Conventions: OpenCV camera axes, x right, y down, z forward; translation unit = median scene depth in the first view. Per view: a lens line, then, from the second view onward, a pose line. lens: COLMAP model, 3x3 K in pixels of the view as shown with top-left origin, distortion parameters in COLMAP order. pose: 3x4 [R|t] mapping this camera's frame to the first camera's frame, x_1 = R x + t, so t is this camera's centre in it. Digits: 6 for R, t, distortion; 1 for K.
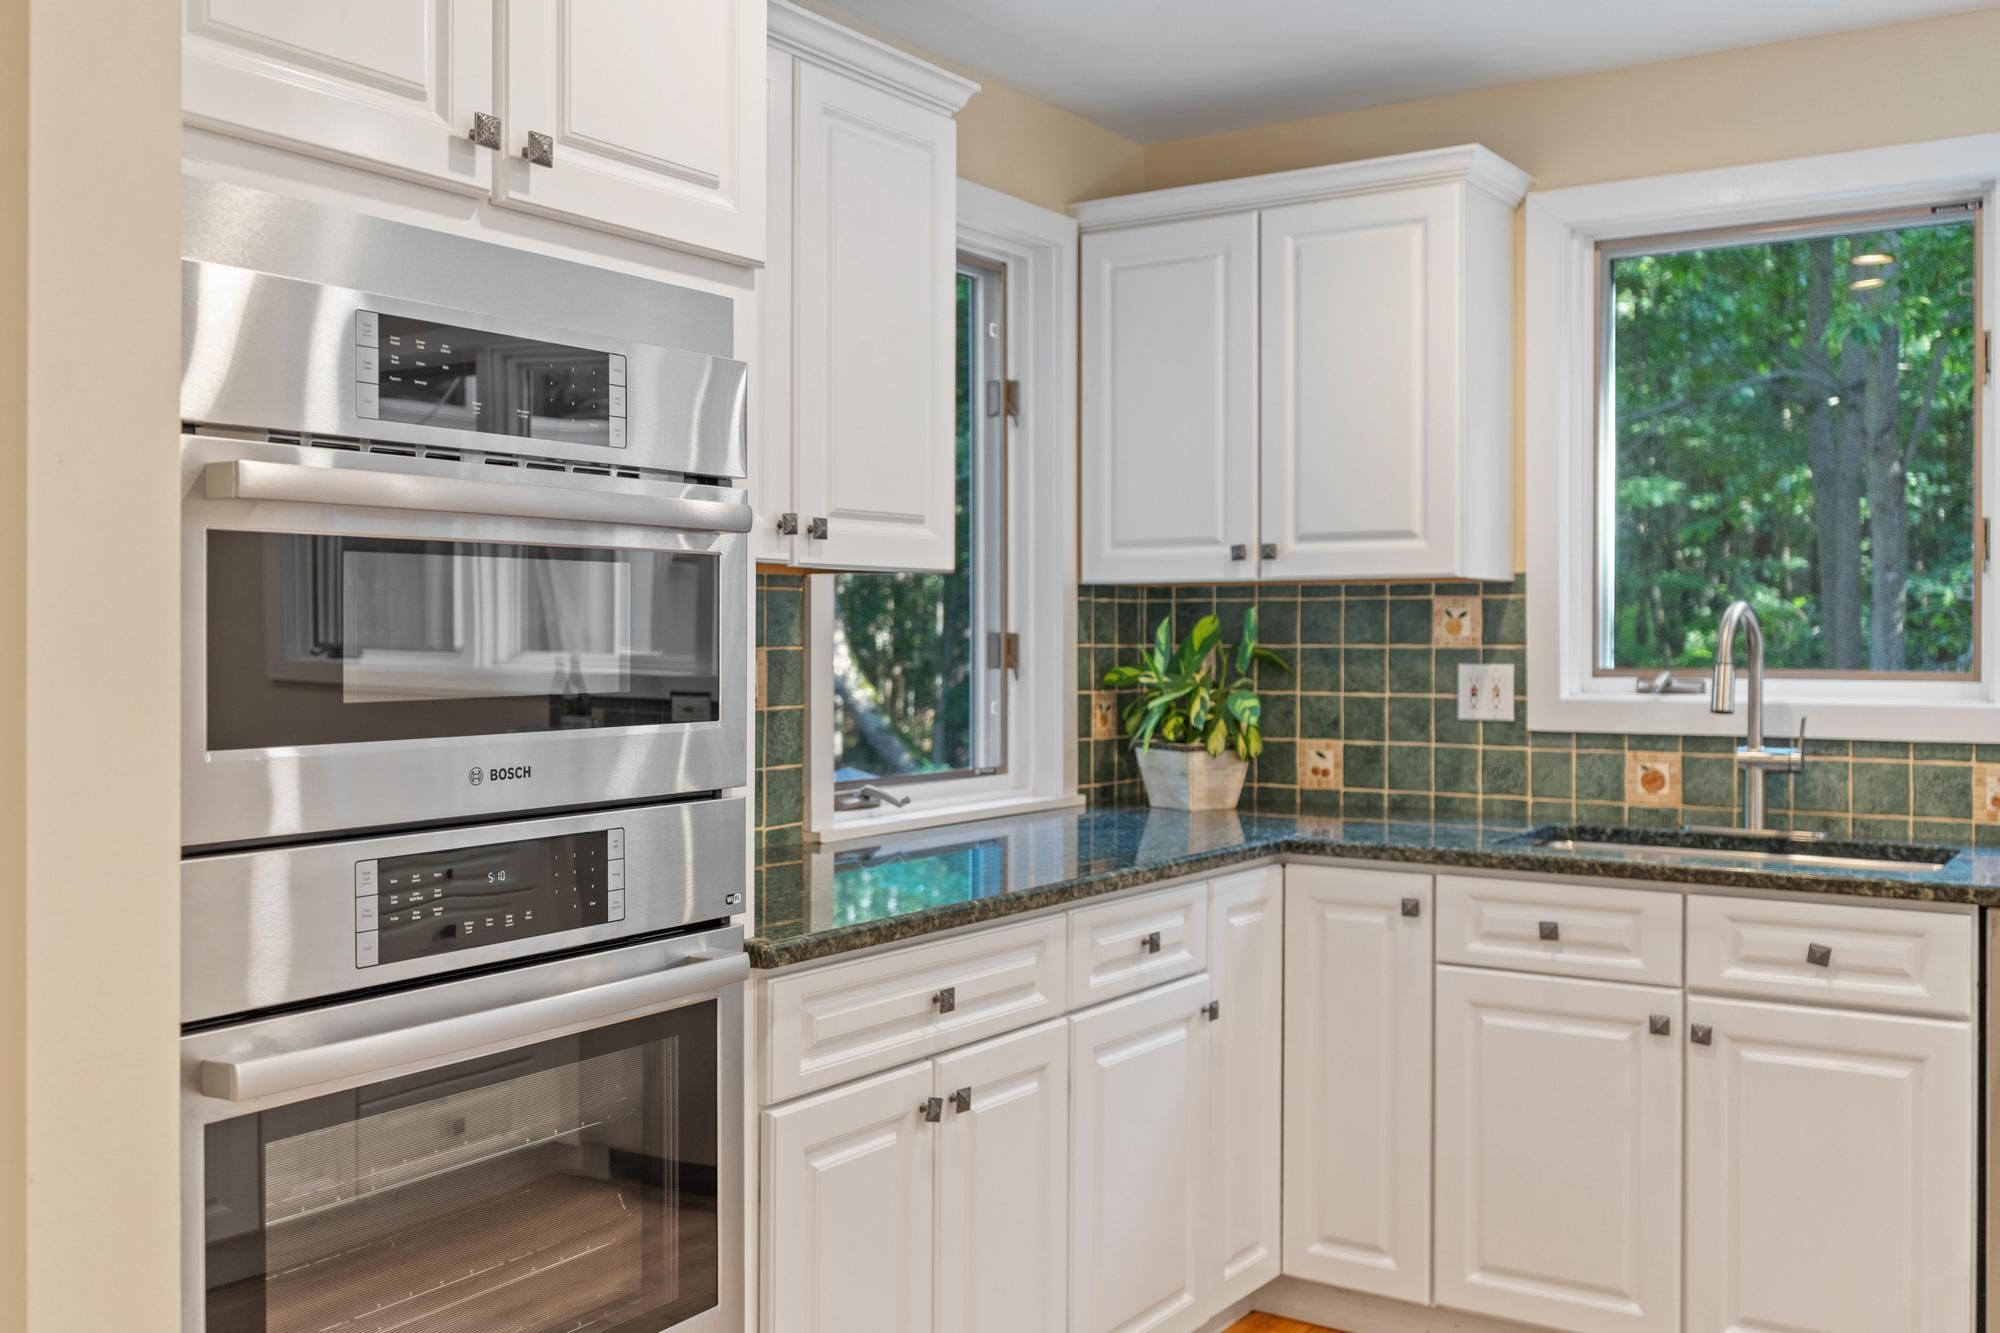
lens RADIAL K [[1890.2, 0, 993.9], [0, 1890.2, 645.3], [0, 0, 1]] dist [0.015180, -0.005737]
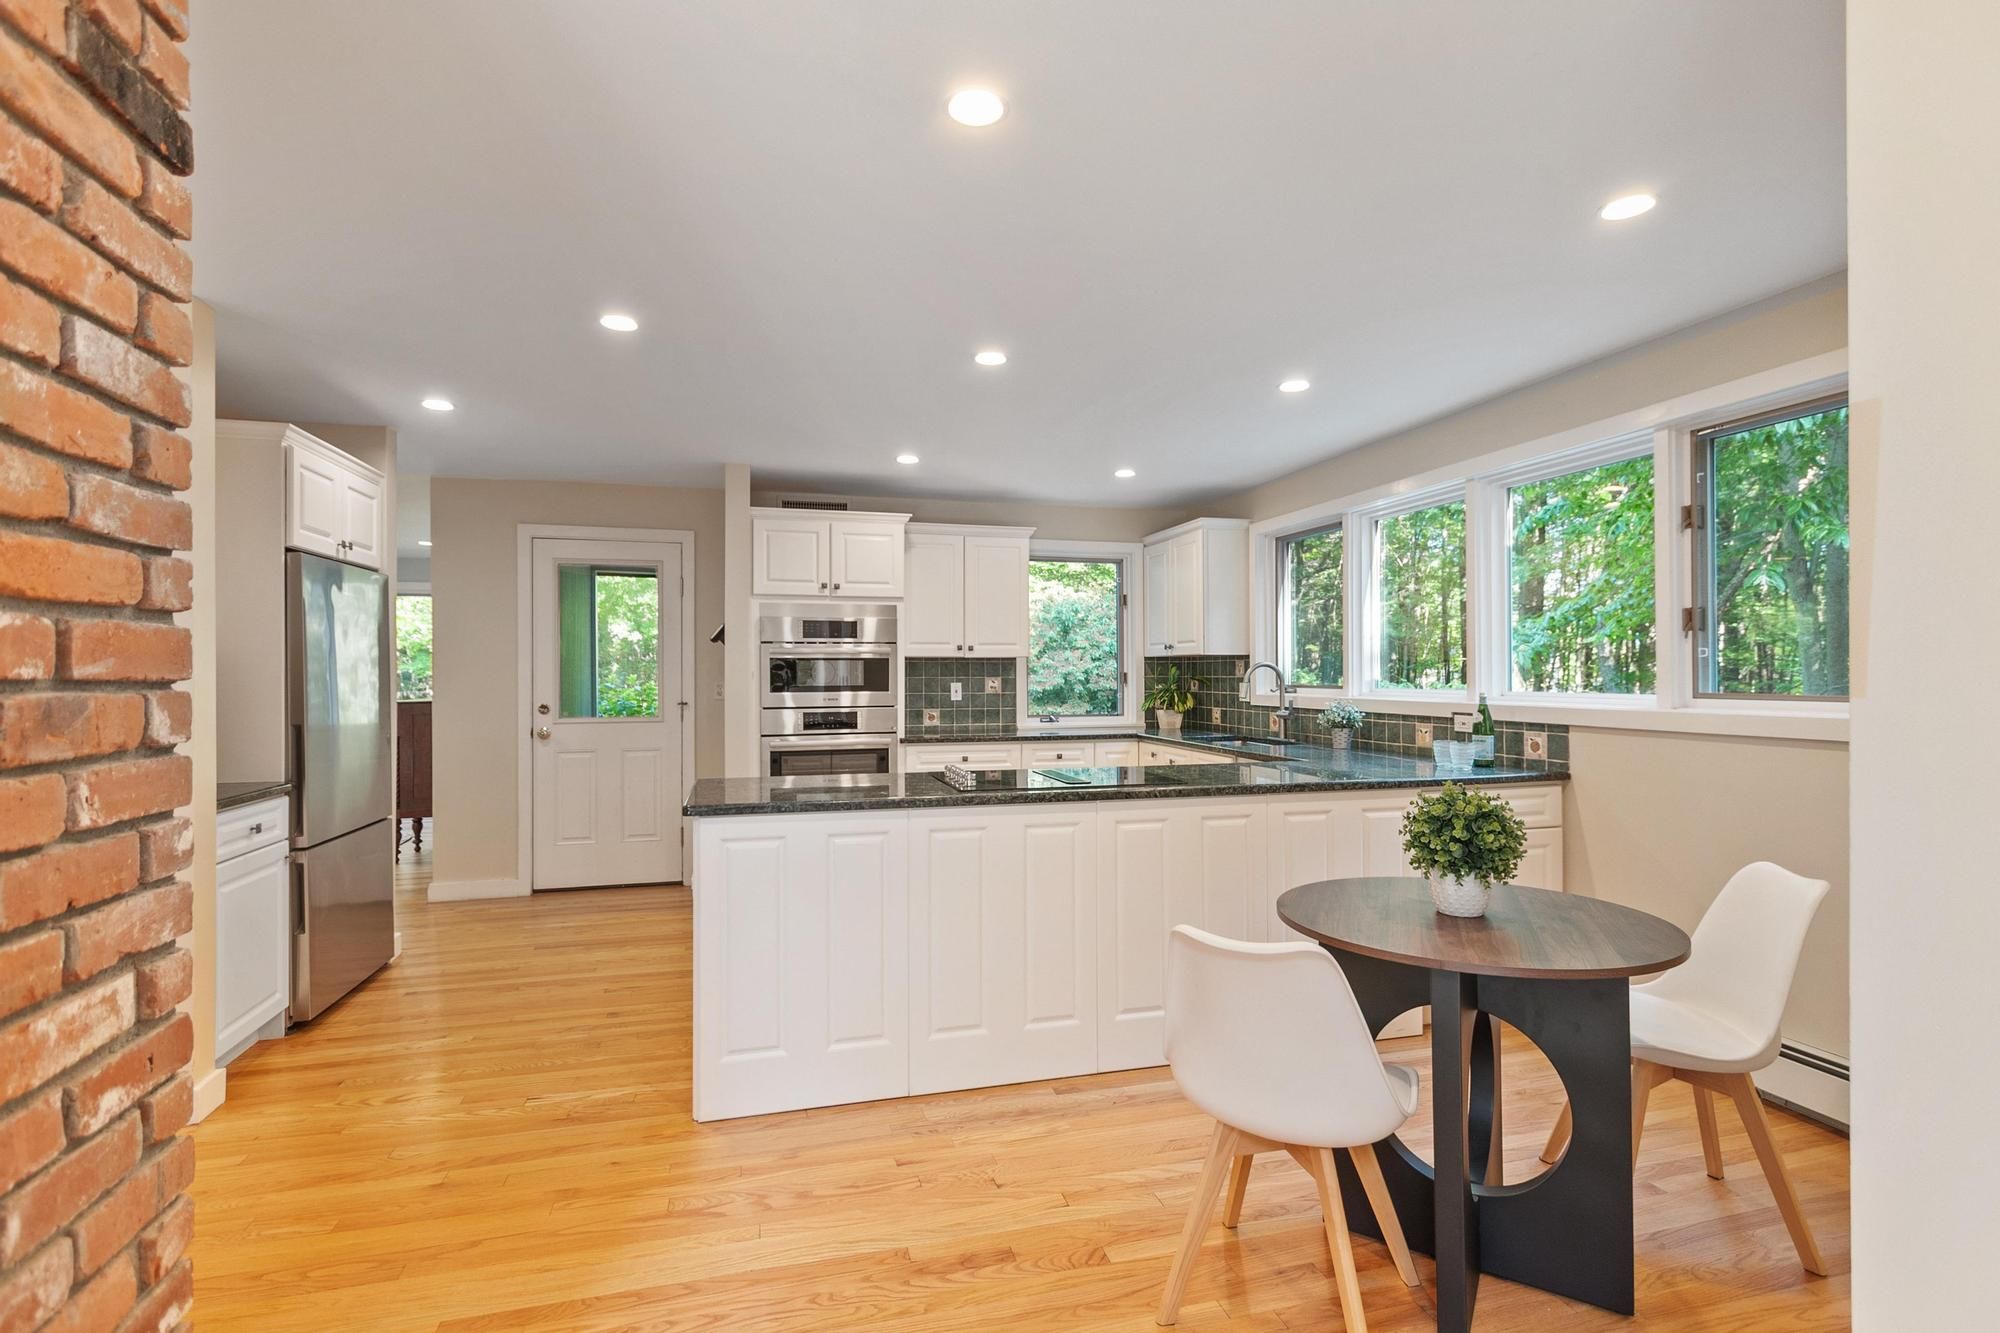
lens RADIAL K [[933.5, 0, 997.8], [0, 933.5, 671.2], [0, 0, 1]] dist [0.003796, 0.000057]
pose [[0.746954, -0.003959, -0.664864, 0.988217], [0.000488, 0.999985, -0.005406, -0.000031], [0.664876, 0.003714, 0.746945, -0.370592]]
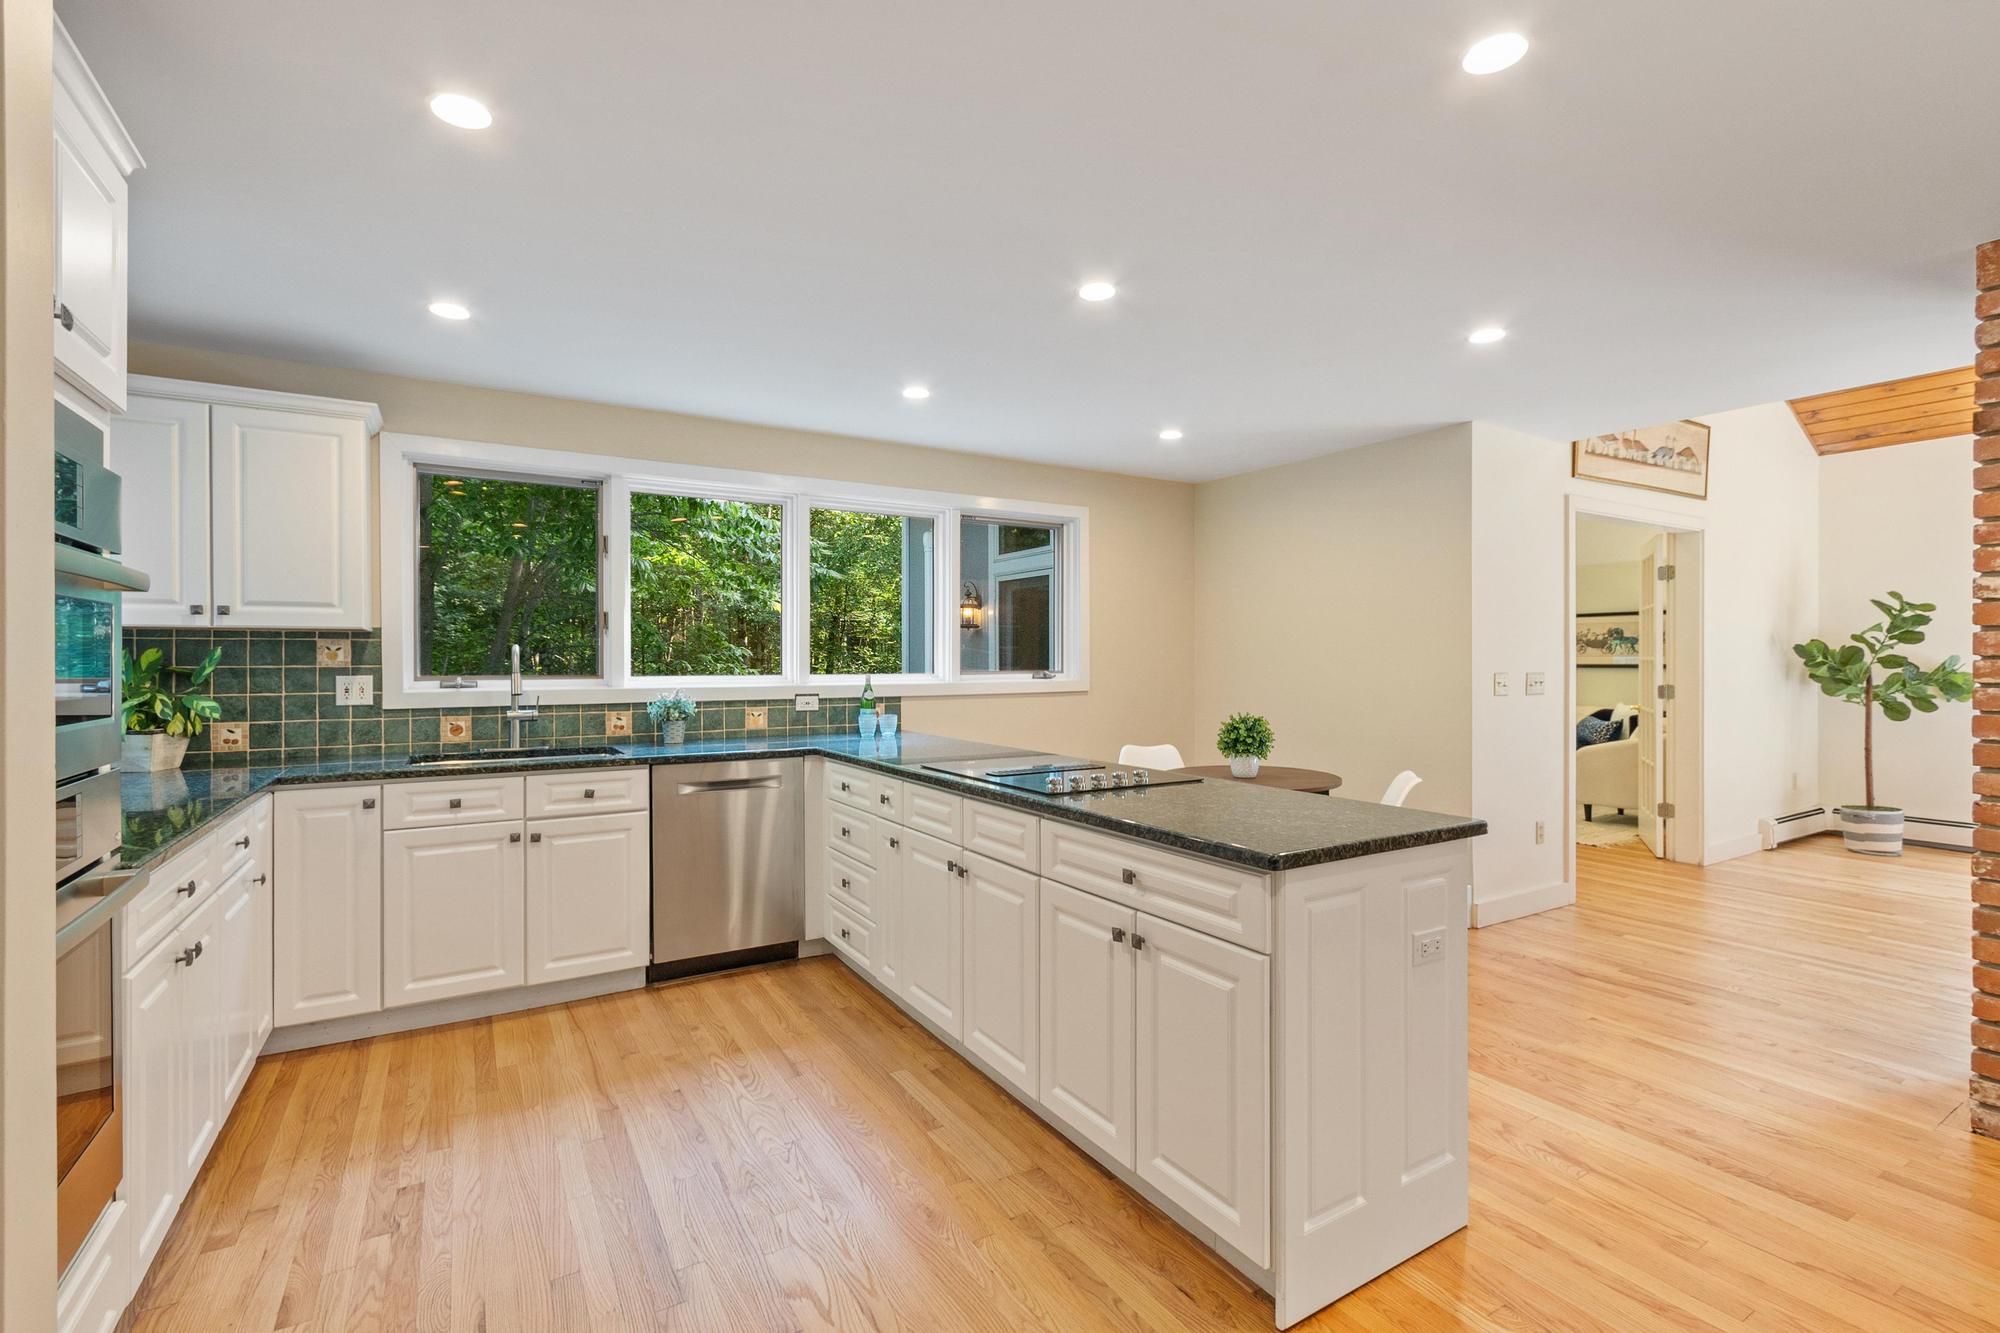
lens RADIAL K [[893.0, 0, 1001.6], [0, 893.0, 668.1], [0, 0, 1]] dist [0.002668, -0.000611]
pose [[0.423684, -0.009627, 0.905759, -0.283742], [0.007530, 0.999946, 0.007105, 0.001155], [-0.905779, 0.003810, 0.423734, 0.043344]]
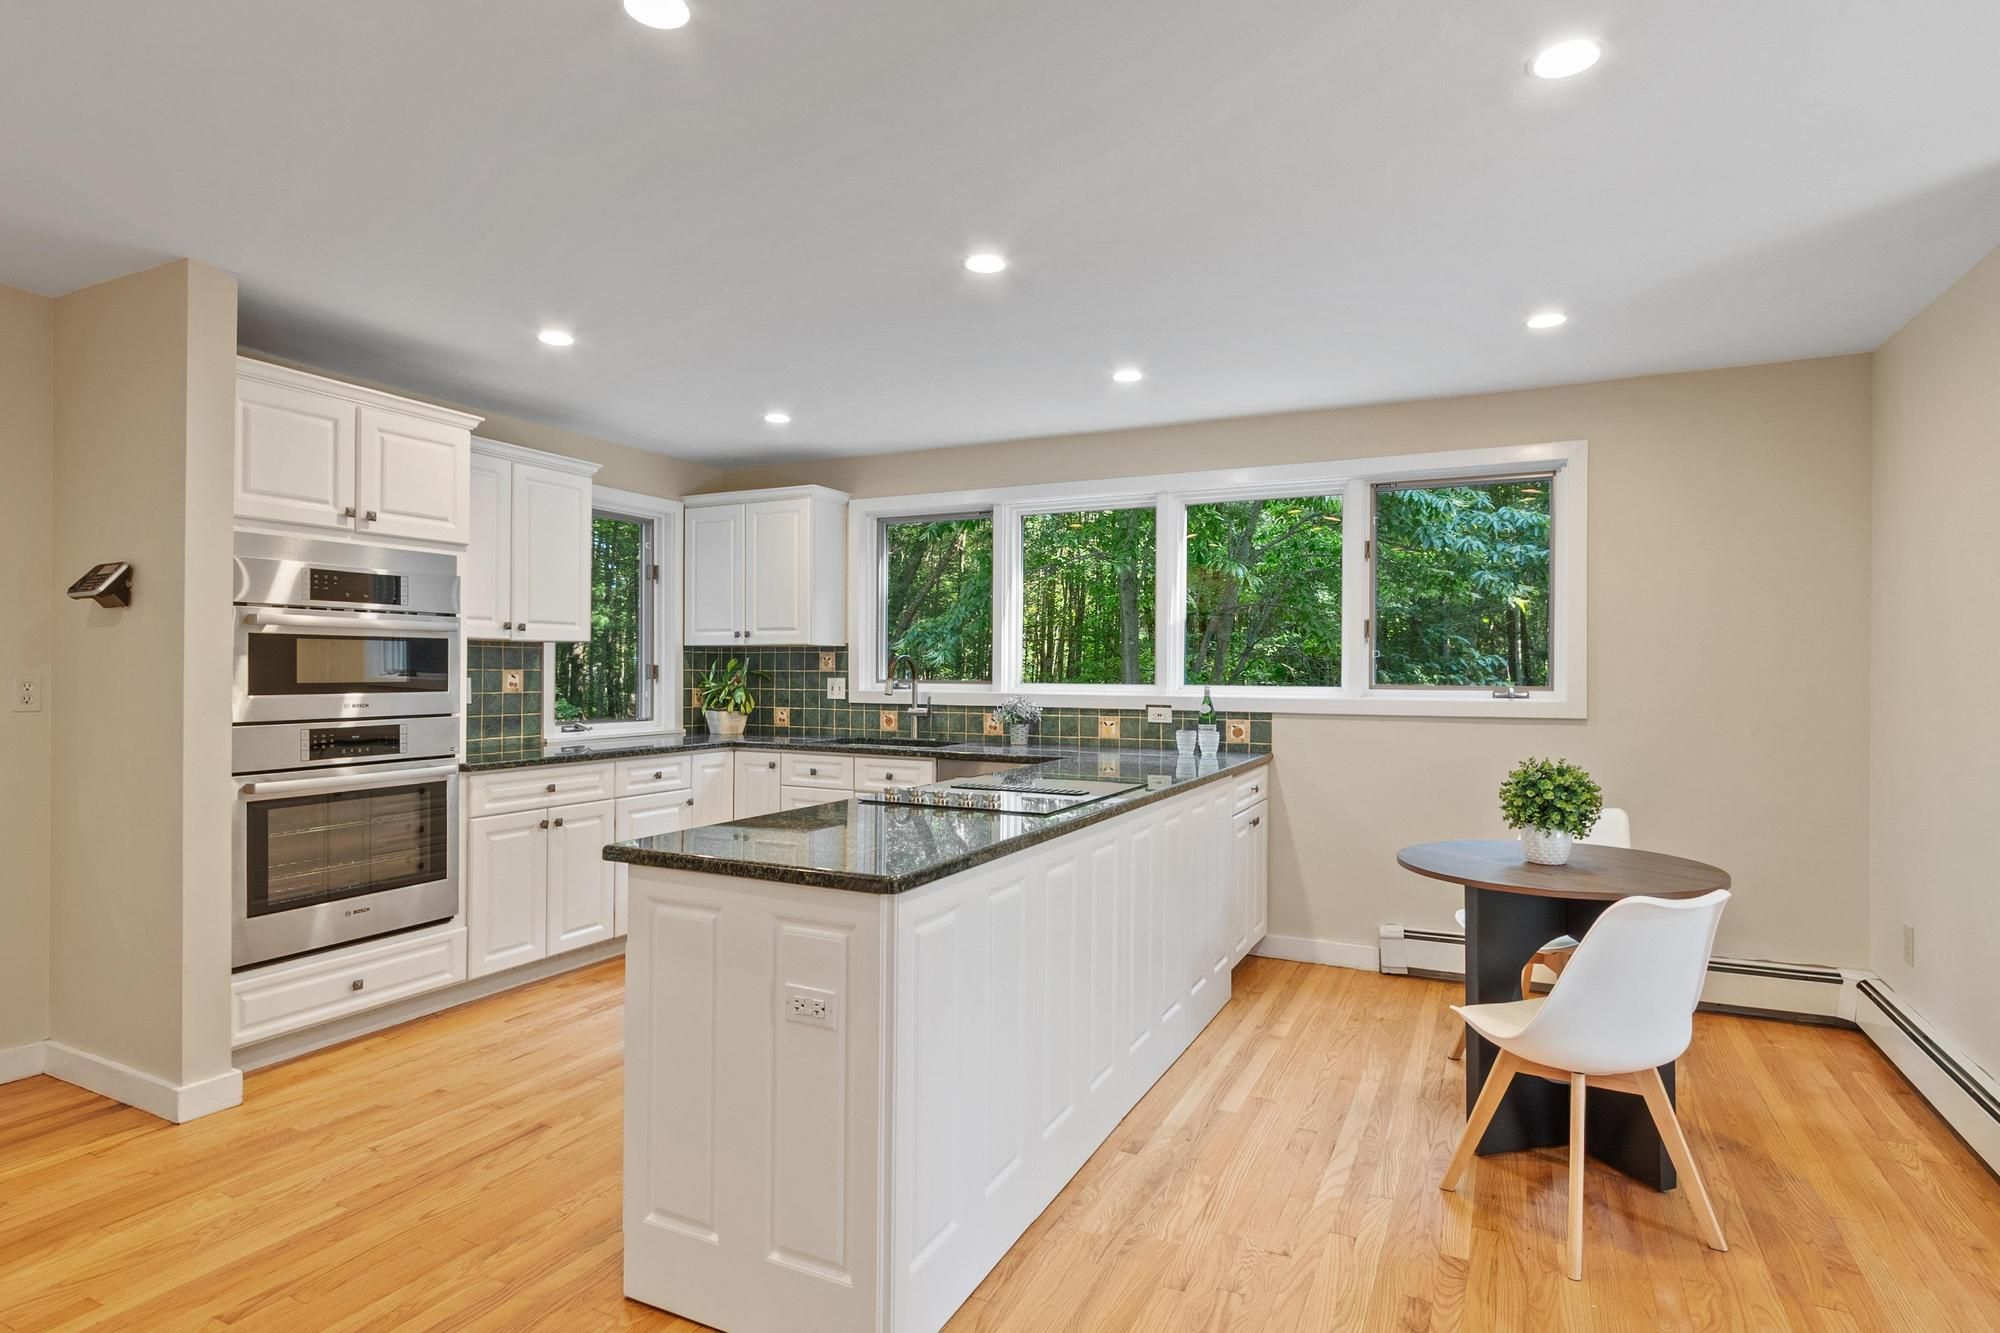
lens RADIAL K [[1043.4, 0, 1005.2], [0, 1043.4, 672.2], [0, 0, 1]] dist [0.002295, 0.000778]
pose [[0.991849, 0.004460, 0.127341, 0.321444], [-0.004247, 0.999989, -0.001947, 0.004291], [-0.127349, 0.001390, 0.991857, -0.485731]]
